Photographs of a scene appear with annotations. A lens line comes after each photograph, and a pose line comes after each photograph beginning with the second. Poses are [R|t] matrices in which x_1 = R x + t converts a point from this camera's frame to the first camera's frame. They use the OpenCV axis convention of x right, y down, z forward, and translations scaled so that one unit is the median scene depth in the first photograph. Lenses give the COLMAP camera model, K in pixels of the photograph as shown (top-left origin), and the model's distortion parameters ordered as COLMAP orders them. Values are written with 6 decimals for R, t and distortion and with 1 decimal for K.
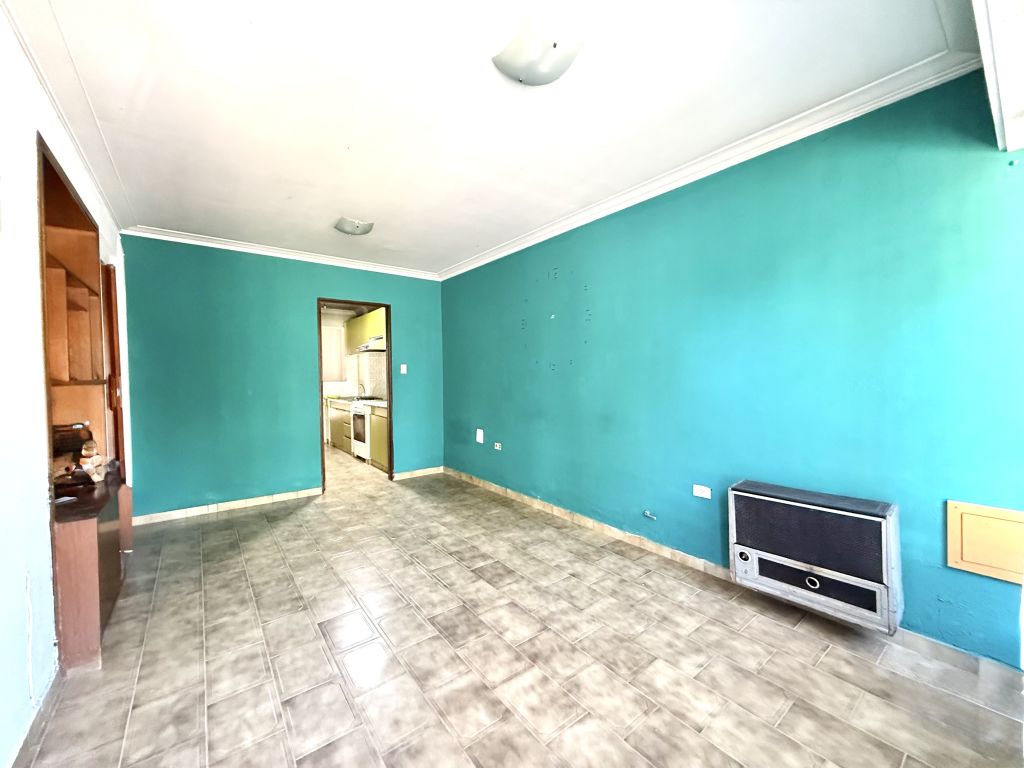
lens RADIAL K [[410.0, 0, 513.0], [0, 410.0, 380.8], [0, 0, 1]] dist [0.005760, 0.000665]
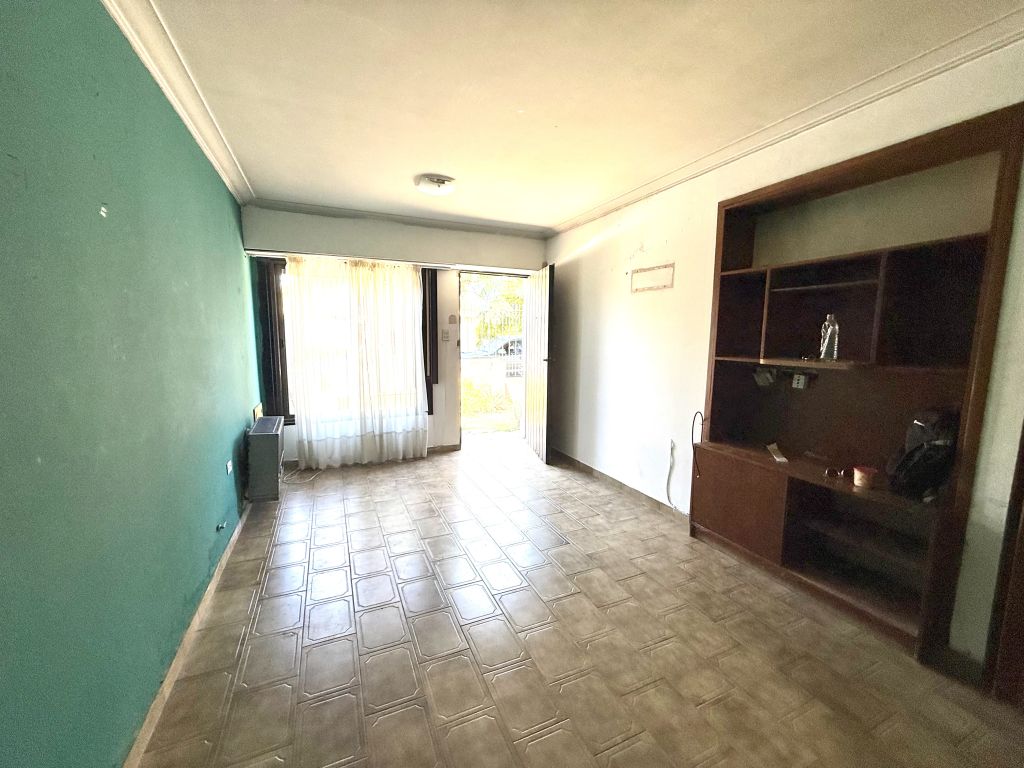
lens RADIAL K [[410.0, 0, 510.9], [0, 410.0, 384.3], [0, 0, 1]] dist [0.005760, 0.000665]
pose [[-0.970765, -0.023329, 0.238897, -0.553760], [0.008750, 0.991165, 0.132347, -0.080698], [-0.239873, 0.130568, -0.961984, 2.092263]]
